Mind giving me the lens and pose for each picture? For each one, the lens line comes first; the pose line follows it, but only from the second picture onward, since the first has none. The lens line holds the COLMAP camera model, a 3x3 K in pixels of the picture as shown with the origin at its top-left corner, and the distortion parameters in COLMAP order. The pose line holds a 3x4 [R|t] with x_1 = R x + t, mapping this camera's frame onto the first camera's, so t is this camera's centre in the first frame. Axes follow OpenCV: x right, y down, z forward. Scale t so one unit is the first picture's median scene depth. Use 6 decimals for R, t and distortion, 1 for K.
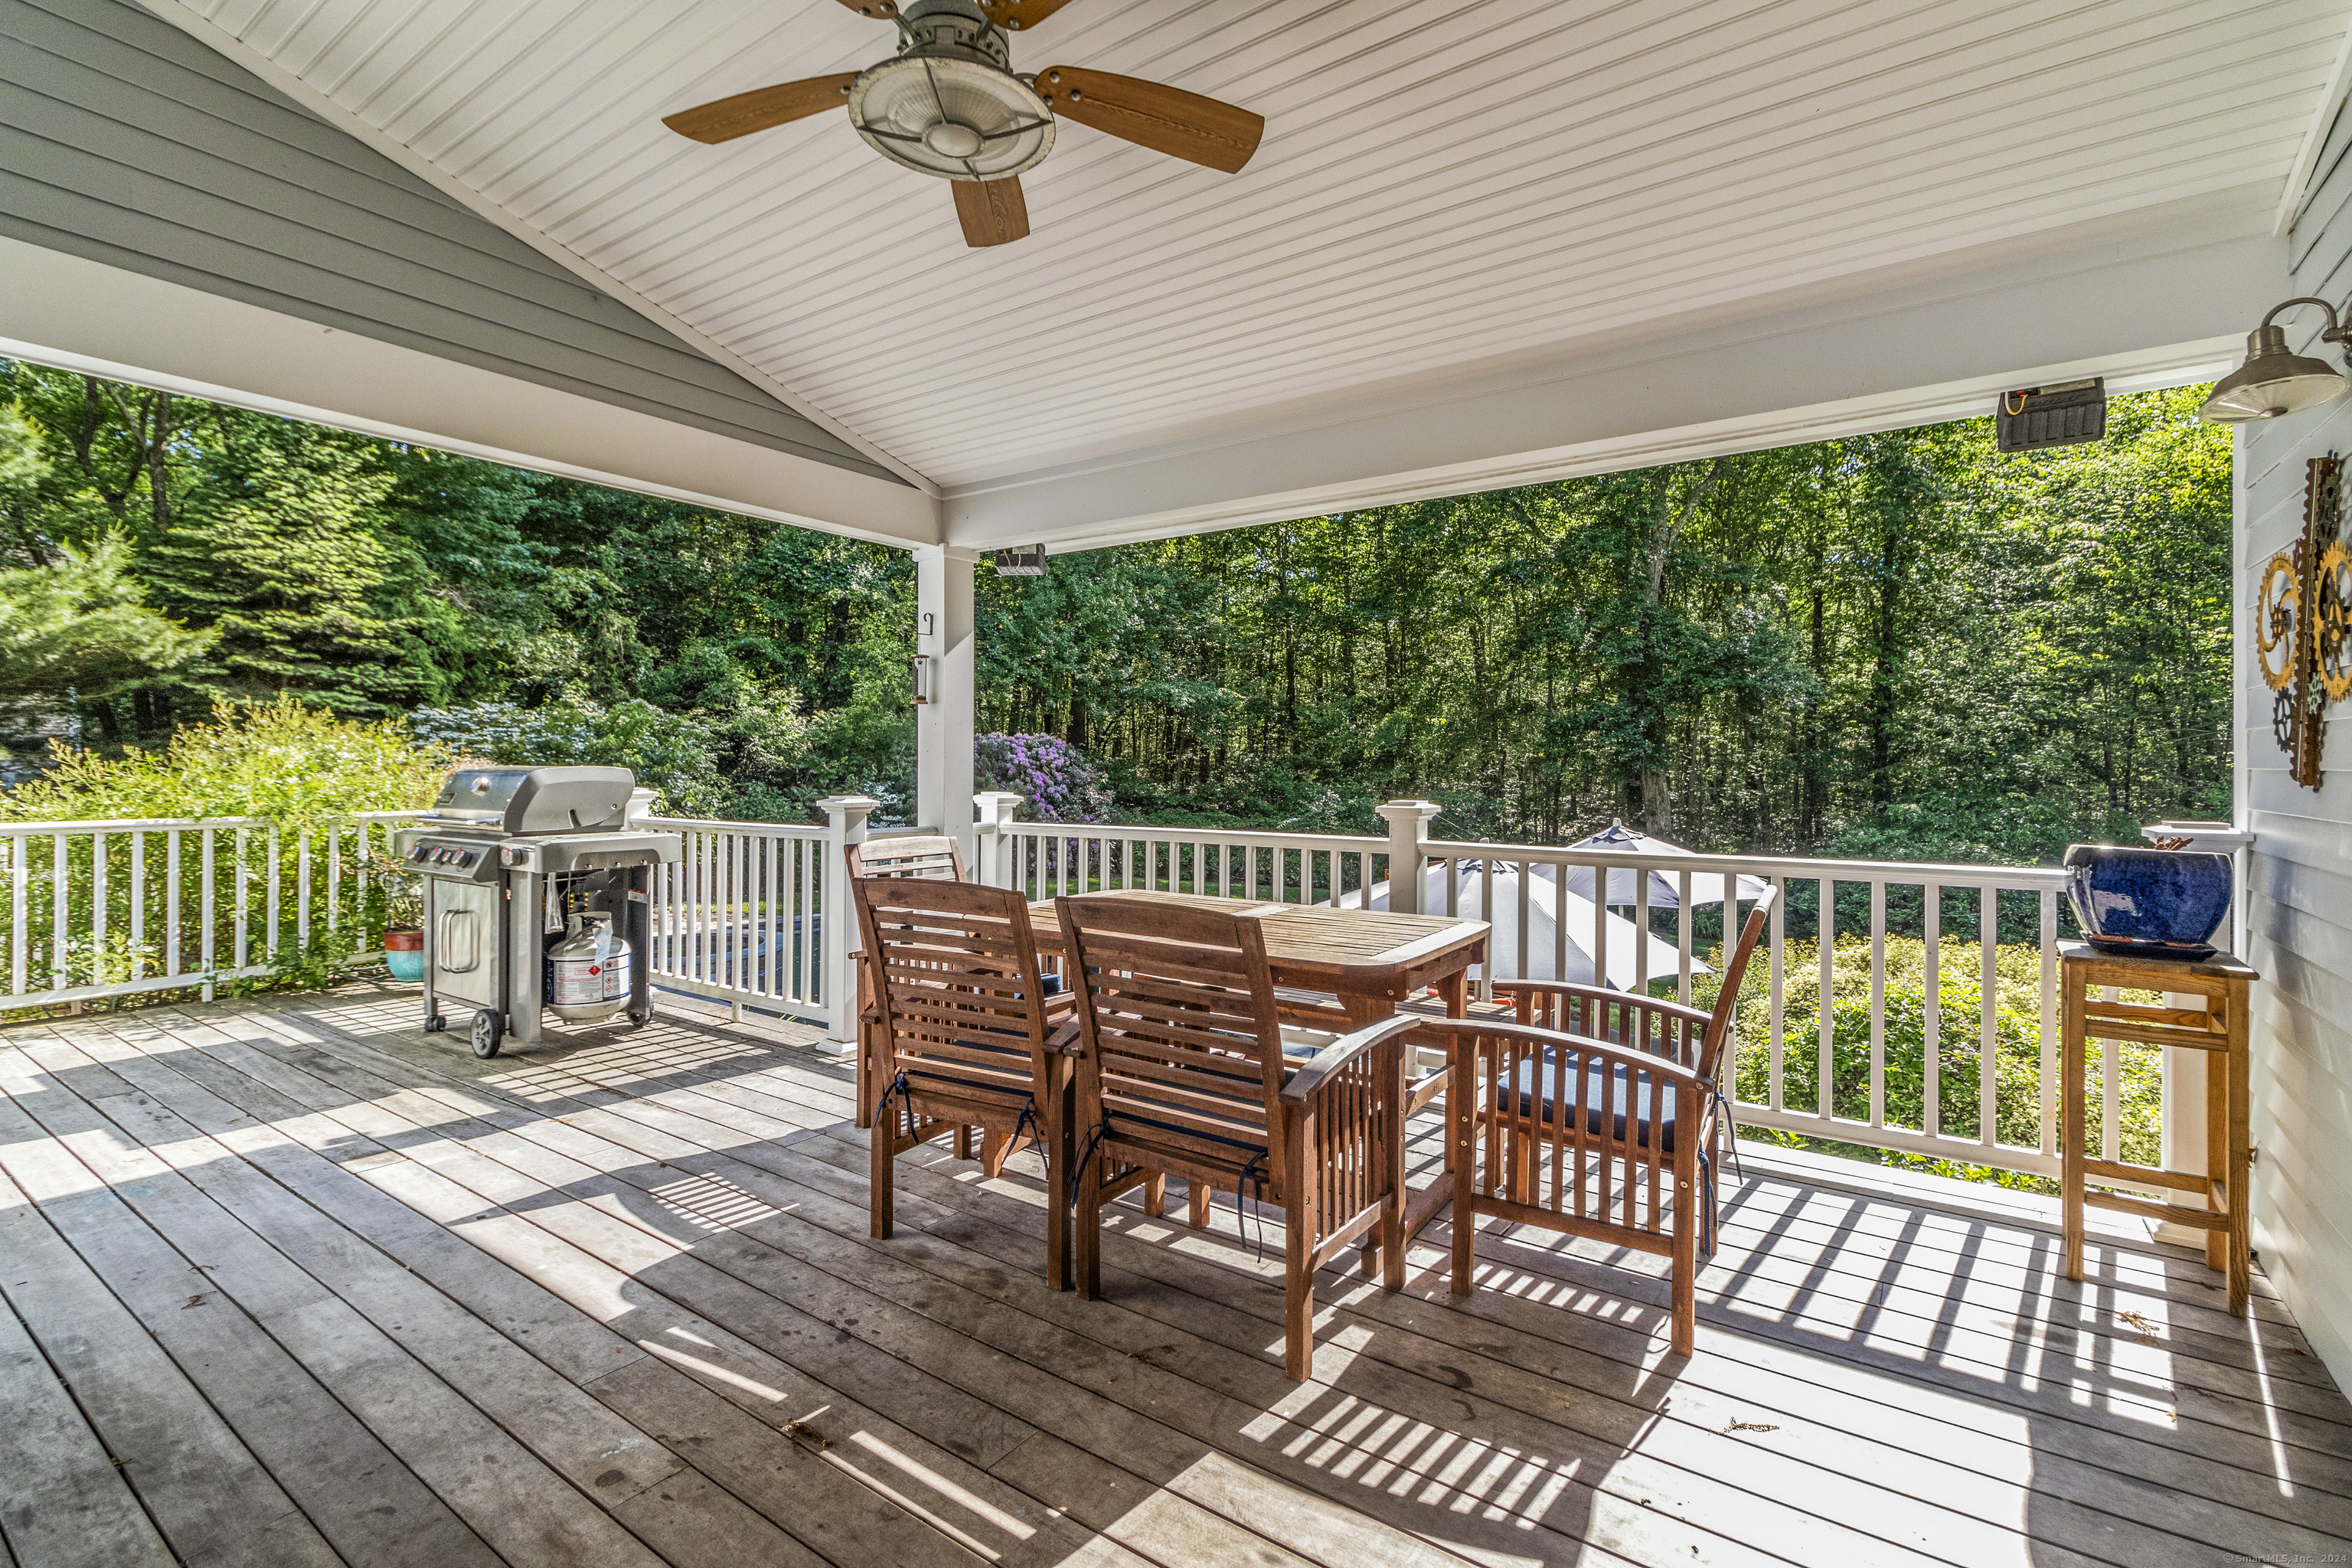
lens RADIAL K [[1160.8, 0, 1112.7], [0, 1160.8, 753.4], [0, 0, 1]] dist [0.099219, 0.000198]
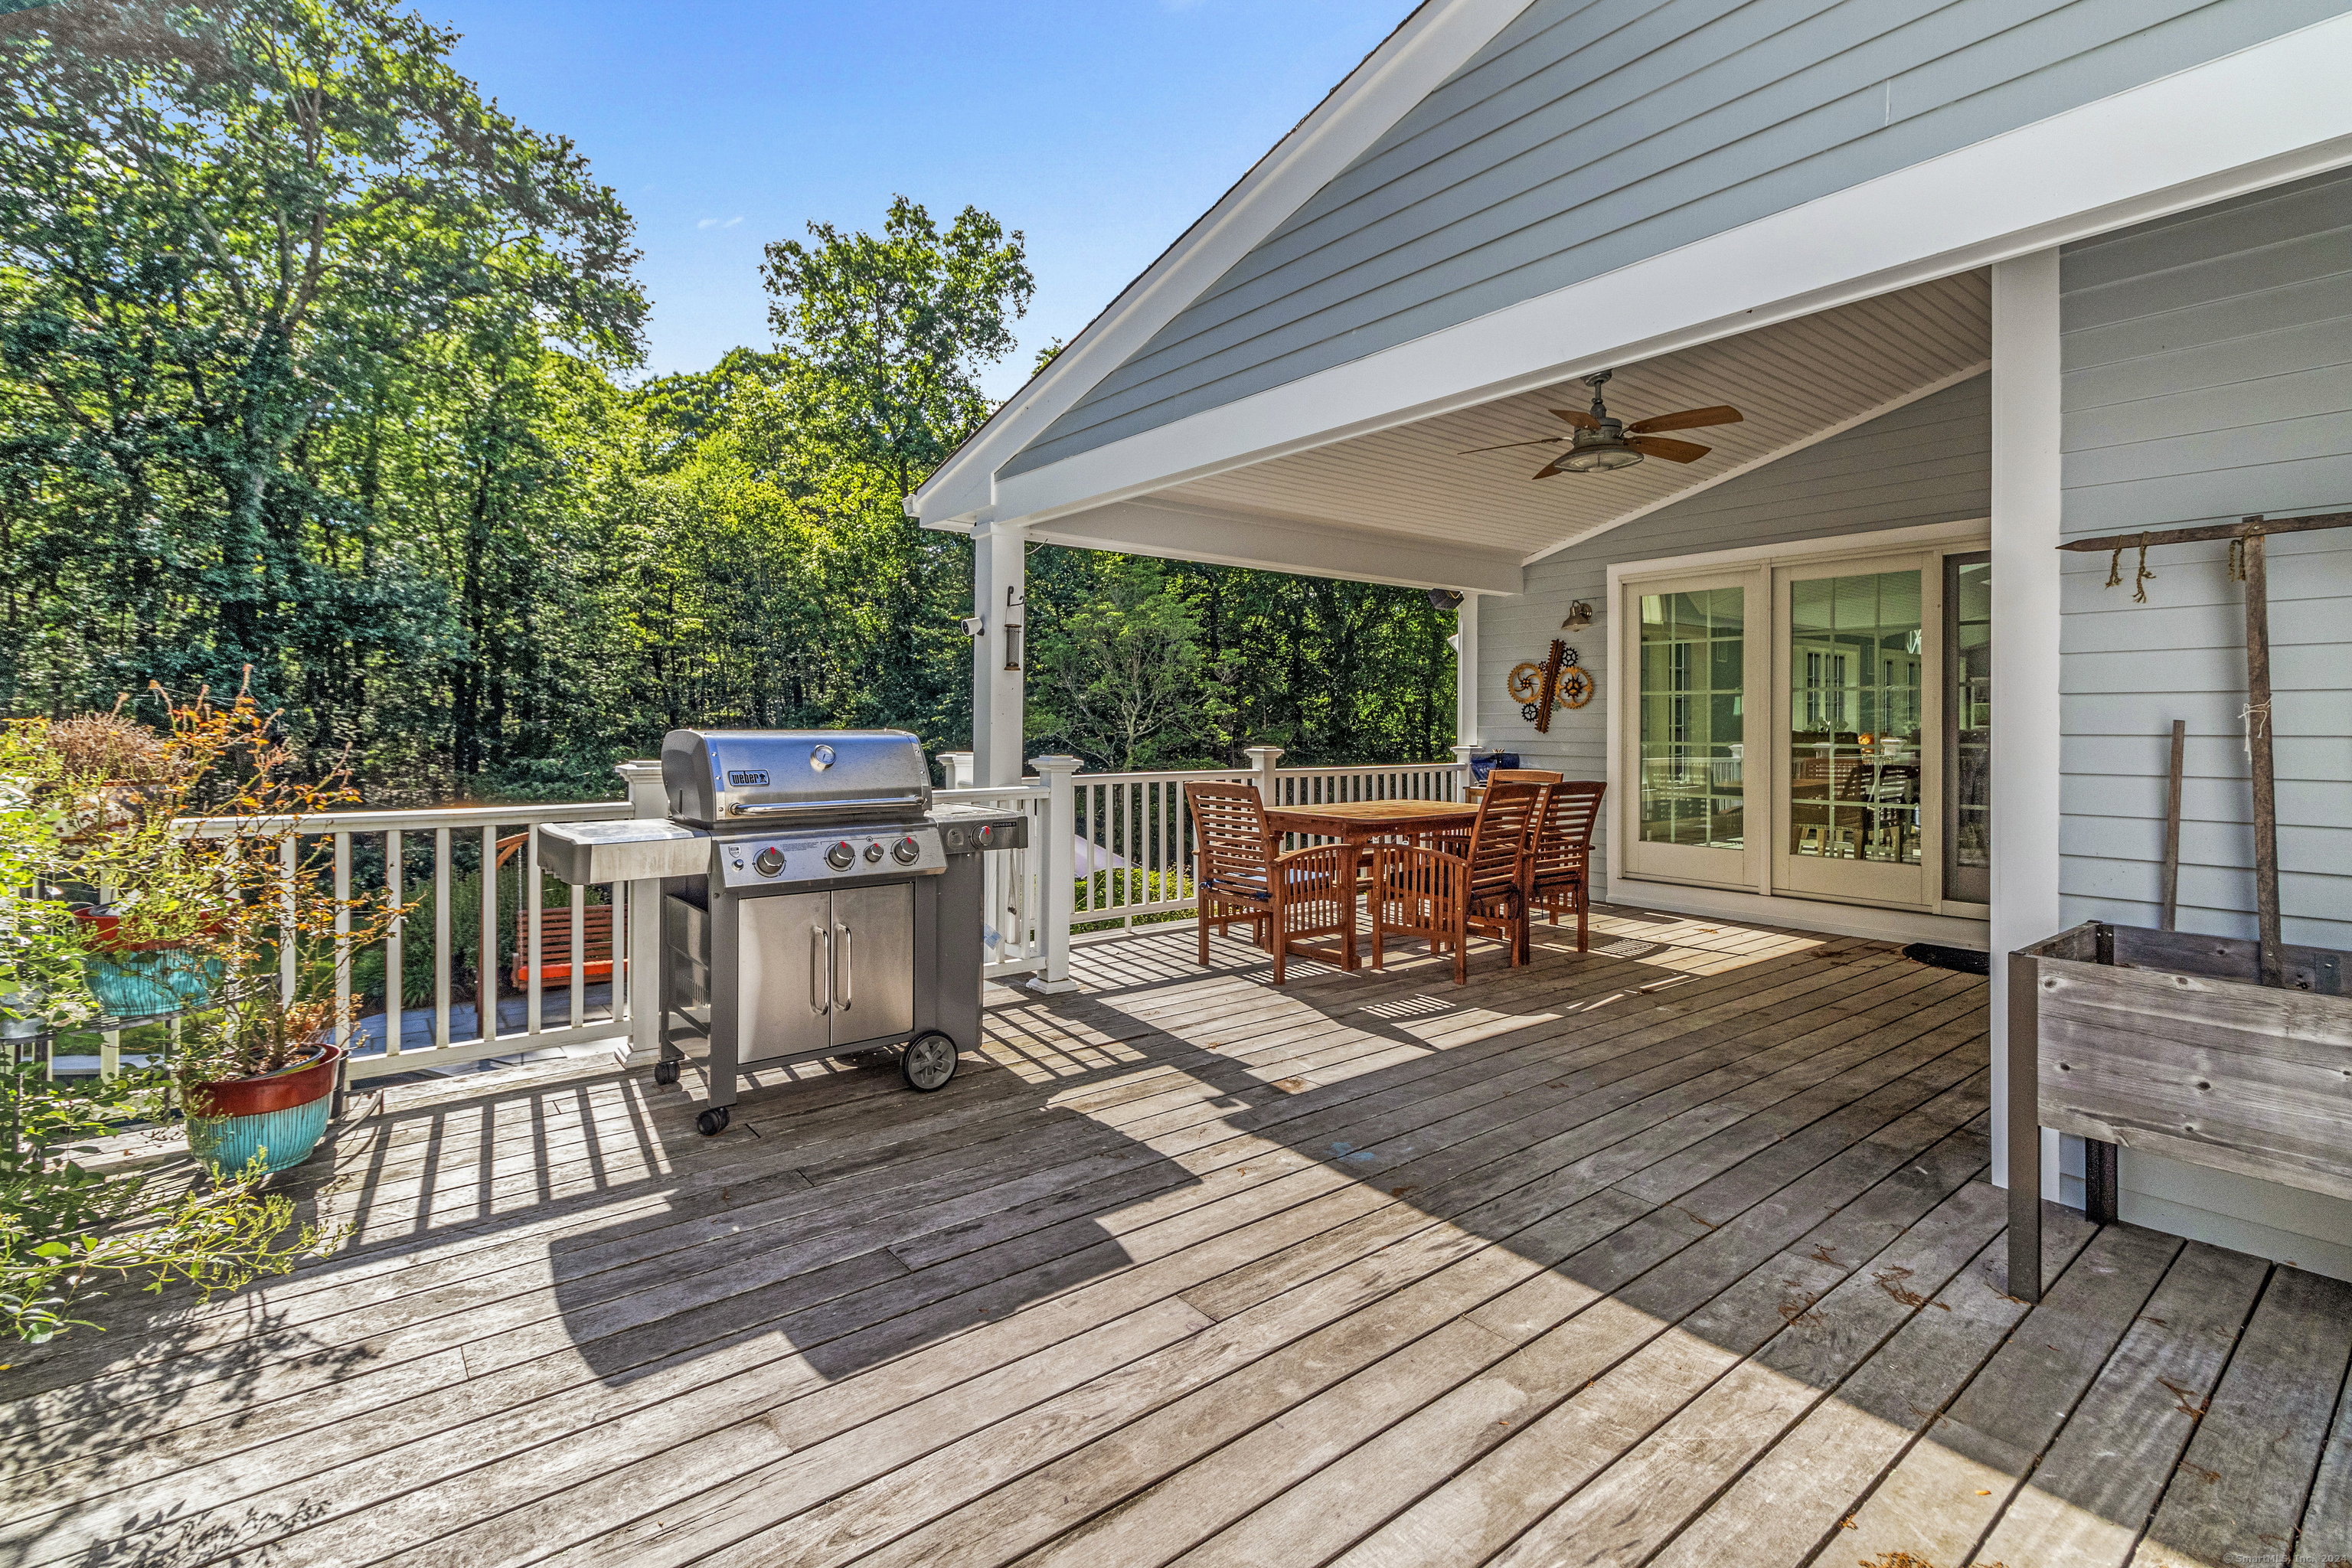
lens RADIAL K [[1074.1, 0, 1176.0], [0, 1074.1, 784.0], [0, 0, 1]] dist [0.036695, 0.000051]
pose [[0.212224, -0.065647, 0.975014, -1.240870], [-0.000402, 0.997735, 0.067264, -0.012204], [-0.977221, -0.014667, 0.211717, 0.695566]]
